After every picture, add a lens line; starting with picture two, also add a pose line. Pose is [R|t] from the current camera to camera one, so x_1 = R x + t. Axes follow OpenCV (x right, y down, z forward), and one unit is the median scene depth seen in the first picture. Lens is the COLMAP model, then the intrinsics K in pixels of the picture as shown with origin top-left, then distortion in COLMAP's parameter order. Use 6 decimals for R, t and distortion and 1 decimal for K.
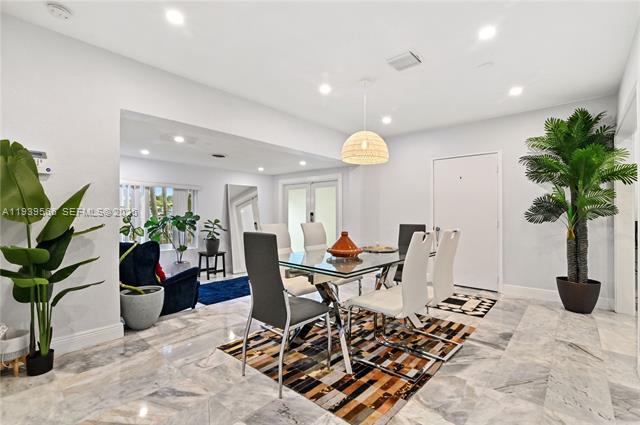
lens RADIAL K [[297.8, 0, 317.7], [0, 297.8, 215.4], [0, 0, 1]] dist [-0.001746, -0.000123]
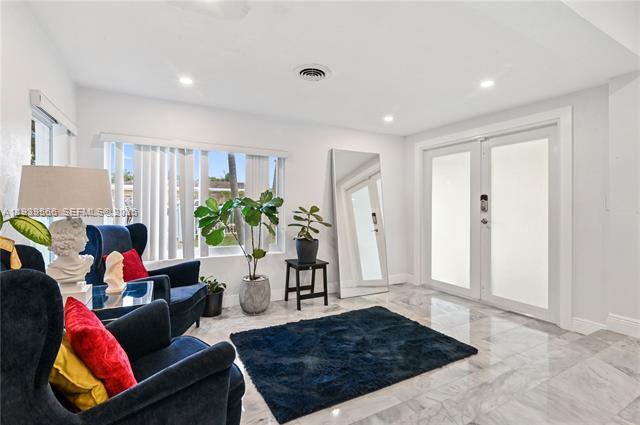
lens RADIAL K [[299.6, 0, 320.4], [0, 299.6, 208.5], [0, 0, 1]] dist [-0.002370, -0.000243]
pose [[0.940249, 0.002439, -0.340480, -0.125392], [-0.003106, 0.999994, -0.001416, 0.018868], [0.340474, 0.002389, 0.940251, 0.445273]]
